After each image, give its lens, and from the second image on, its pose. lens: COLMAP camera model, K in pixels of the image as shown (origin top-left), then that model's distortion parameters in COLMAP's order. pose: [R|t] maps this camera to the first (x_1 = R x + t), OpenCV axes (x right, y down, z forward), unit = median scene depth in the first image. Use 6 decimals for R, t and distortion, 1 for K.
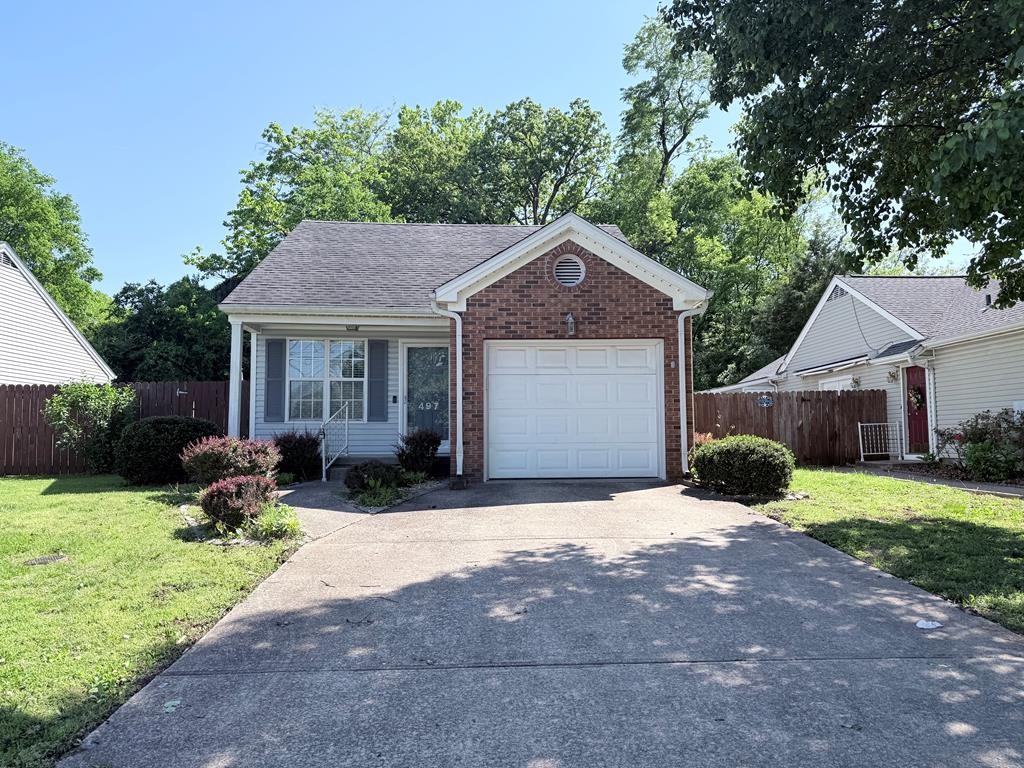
lens RADIAL K [[703.2, 0, 517.3], [0, 703.2, 396.5], [0, 0, 1]] dist [0.158194, -0.268057]
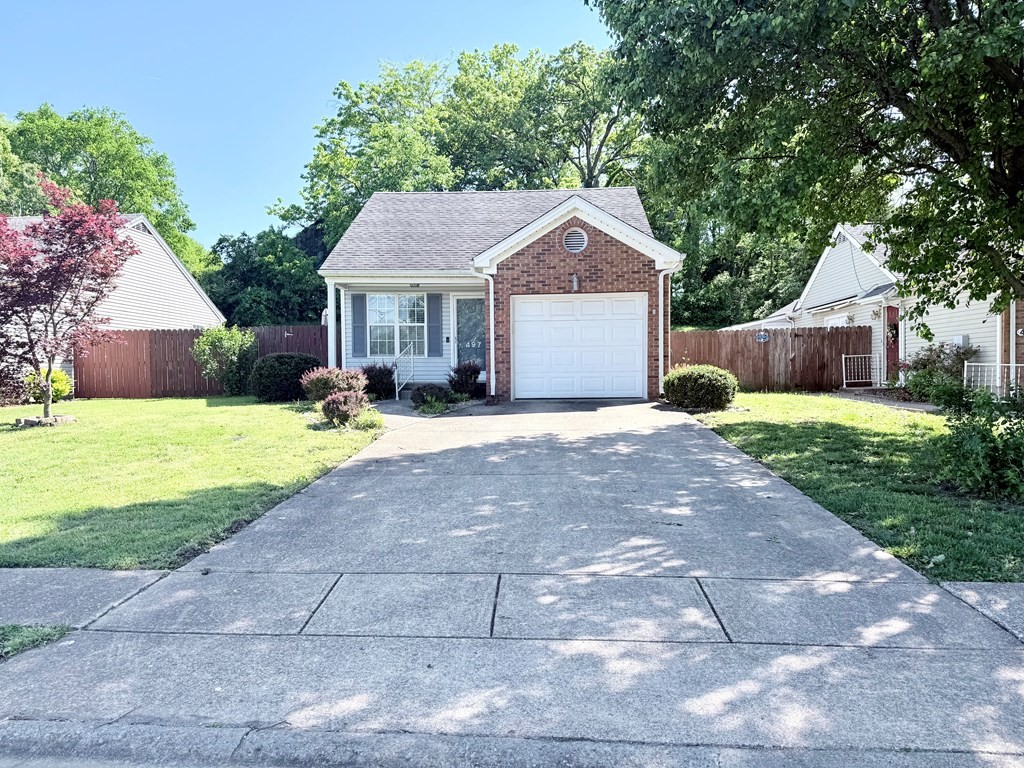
lens RADIAL K [[703.2, 0, 517.3], [0, 703.2, 396.5], [0, 0, 1]] dist [0.158194, -0.268057]
pose [[0.995599, -0.000102, -0.093720, 0.077686], [0.008682, 0.995800, 0.091145, -0.009115], [0.093318, -0.091558, 0.991418, -0.293802]]
